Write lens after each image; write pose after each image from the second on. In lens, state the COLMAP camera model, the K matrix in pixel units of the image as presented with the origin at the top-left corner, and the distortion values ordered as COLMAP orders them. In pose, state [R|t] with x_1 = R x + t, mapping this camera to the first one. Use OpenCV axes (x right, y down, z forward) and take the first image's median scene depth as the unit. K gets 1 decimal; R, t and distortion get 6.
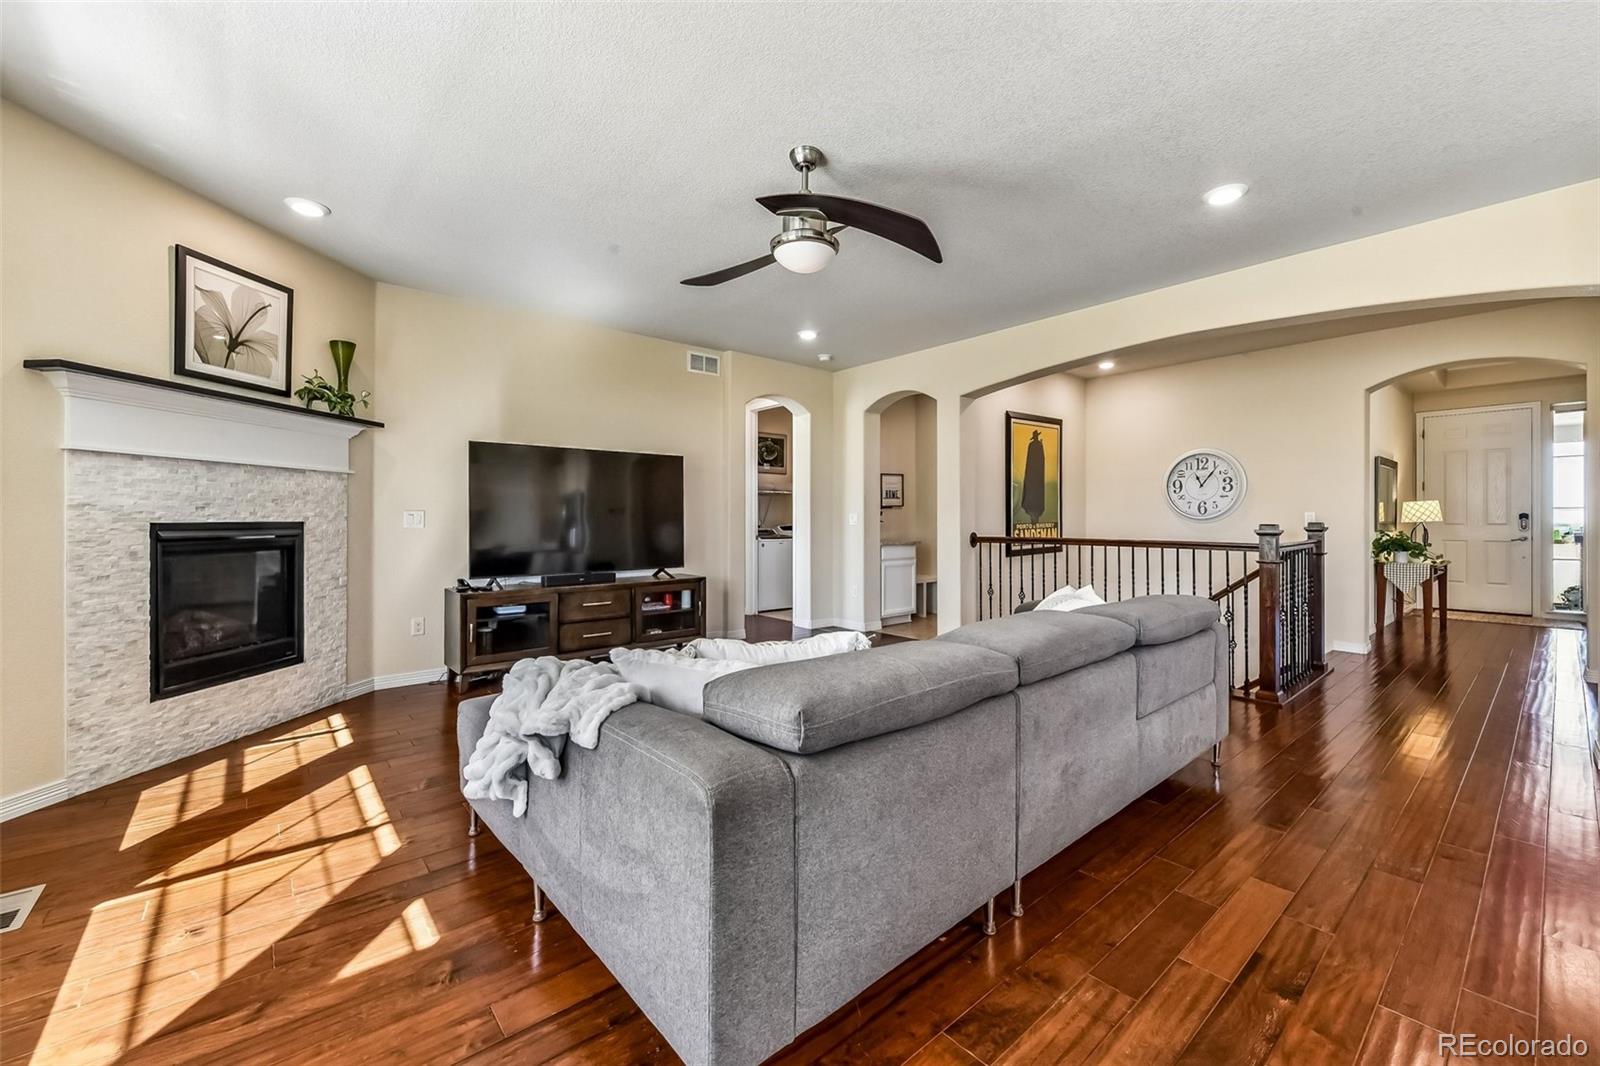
lens RADIAL K [[649.2, 0, 802.0], [0, 649.2, 522.8], [0, 0, 1]] dist [0.003461, 0.000068]
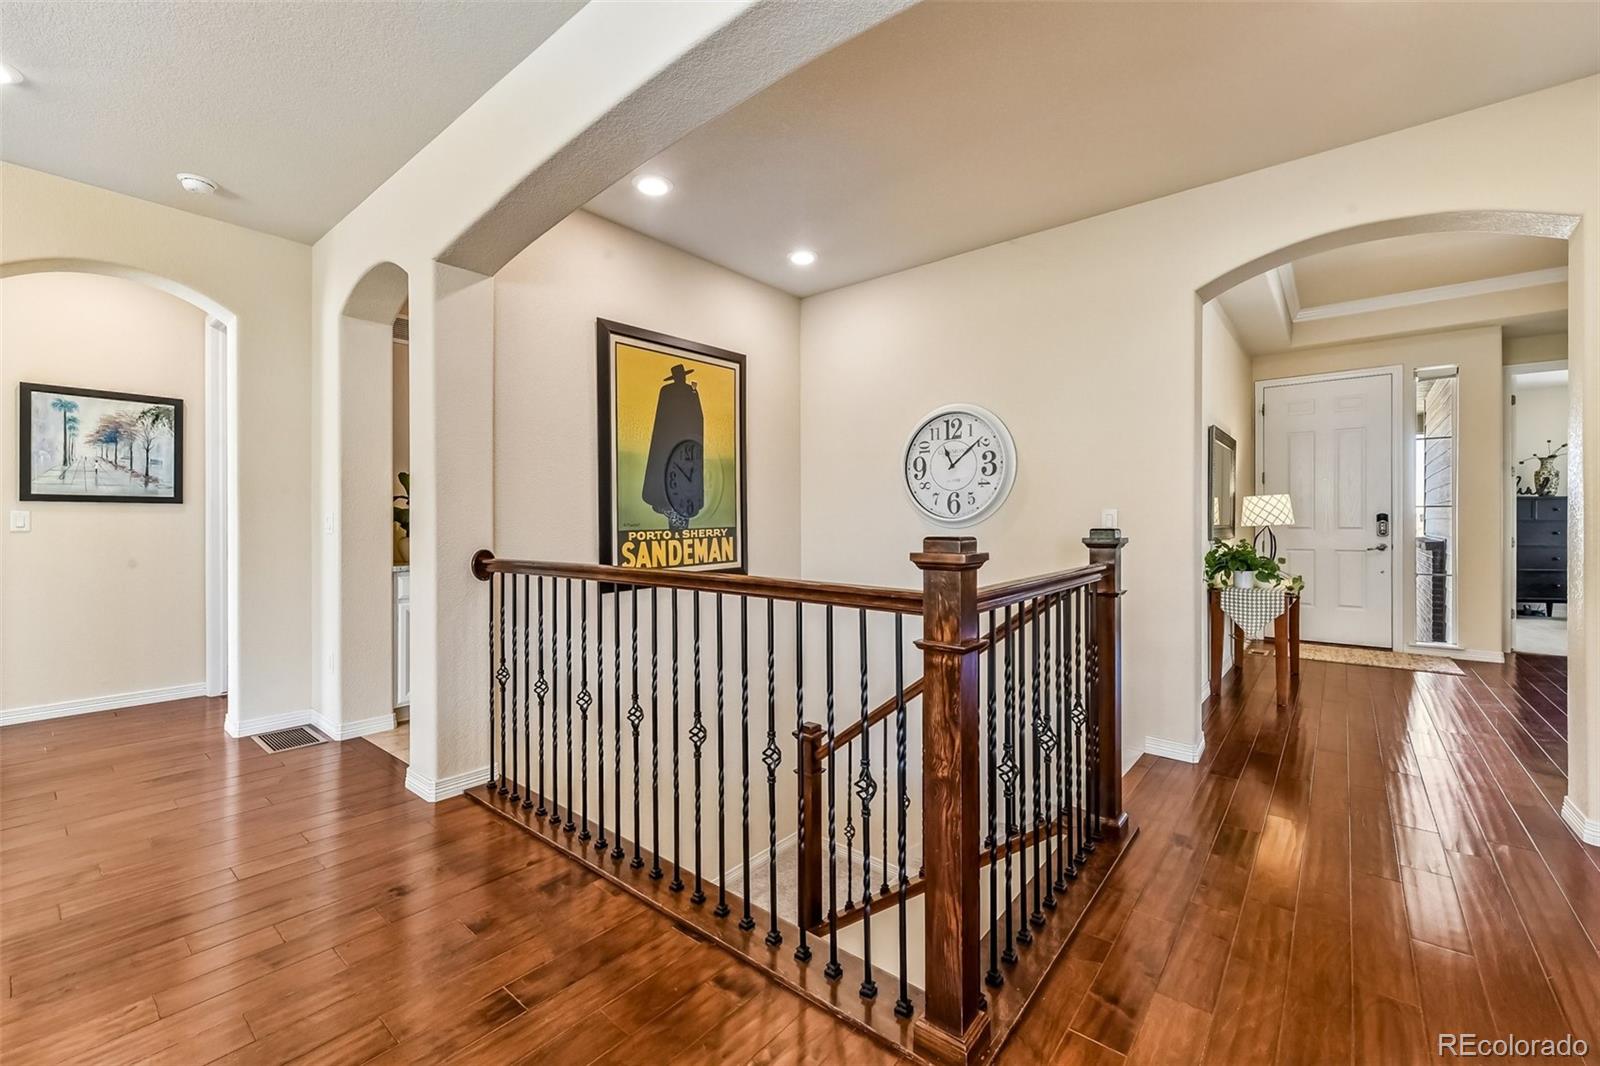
lens RADIAL K [[664.9, 0, 793.5], [0, 664.9, 527.8], [0, 0, 1]] dist [0.012312, -0.000126]
pose [[0.985382, -0.003163, 0.170330, 0.407763], [0.002765, 0.999993, 0.002571, -0.002598], [-0.170337, -0.002063, 0.985384, 0.470468]]
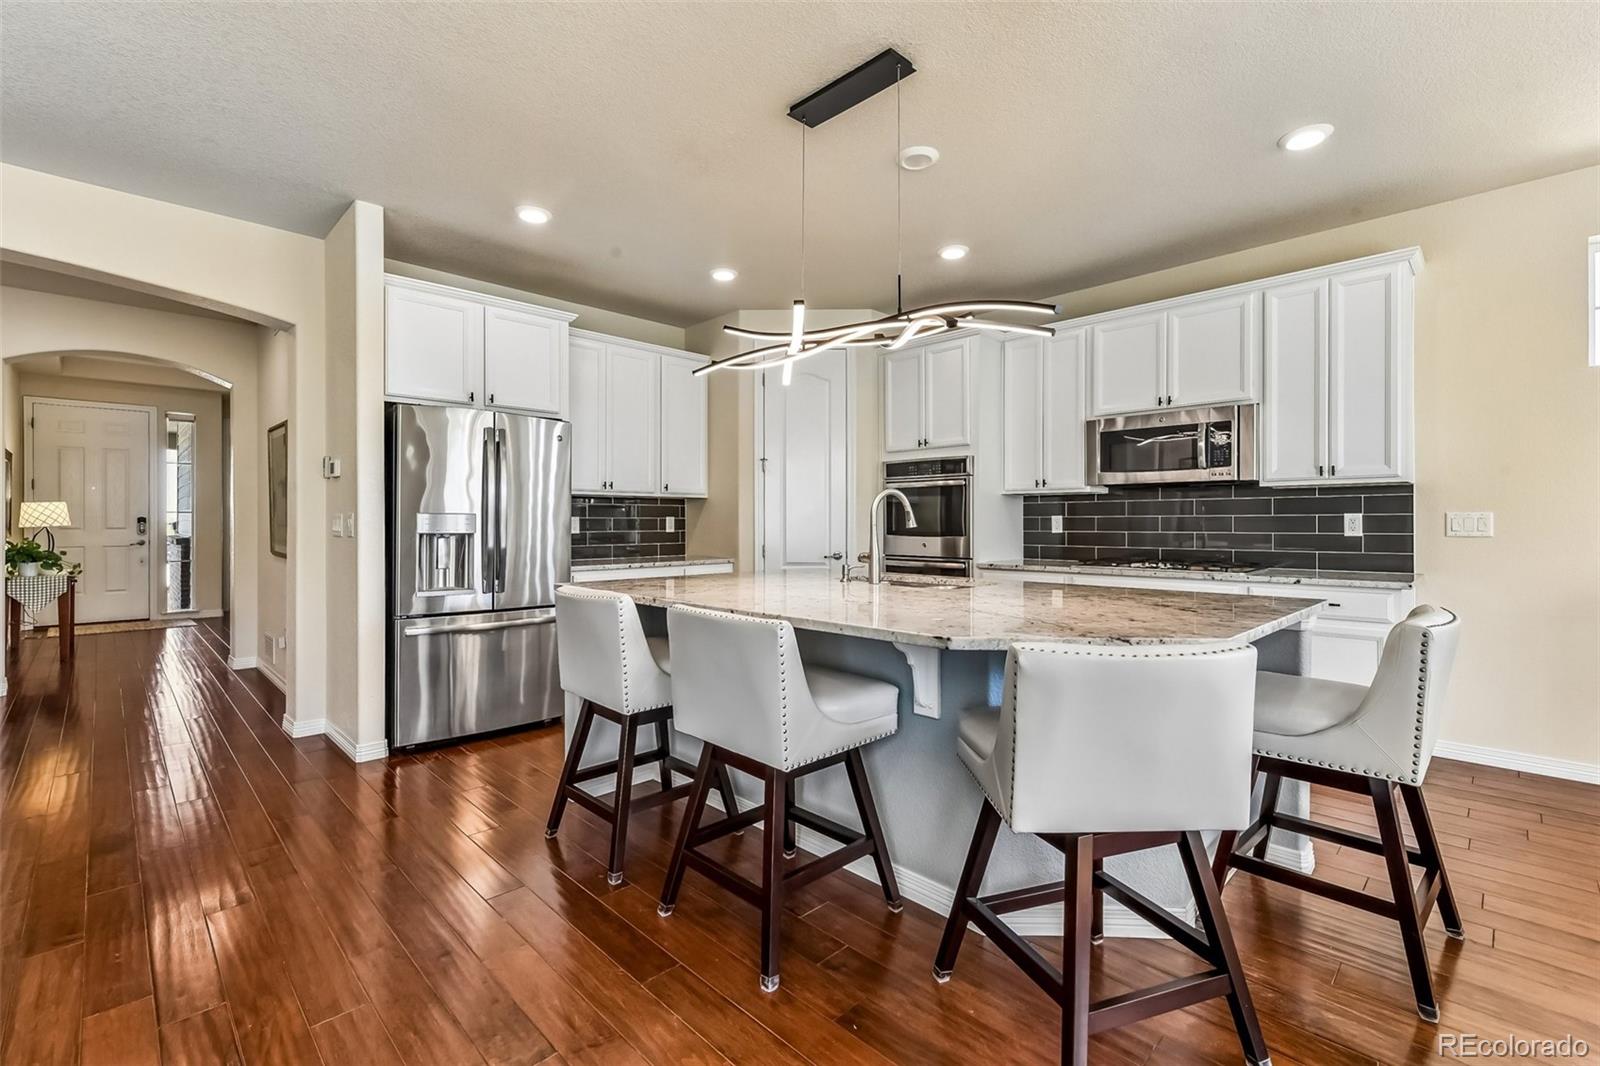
lens RADIAL K [[701.3, 0, 824.2], [0, 701.3, 519.5], [0, 0, 1]] dist [-0.003161, -0.000636]
pose [[-0.091274, 0.001928, 0.995824, -0.061156], [0.005164, 0.999986, -0.001463, -0.004883], [-0.995812, 0.005009, -0.091283, 0.084870]]
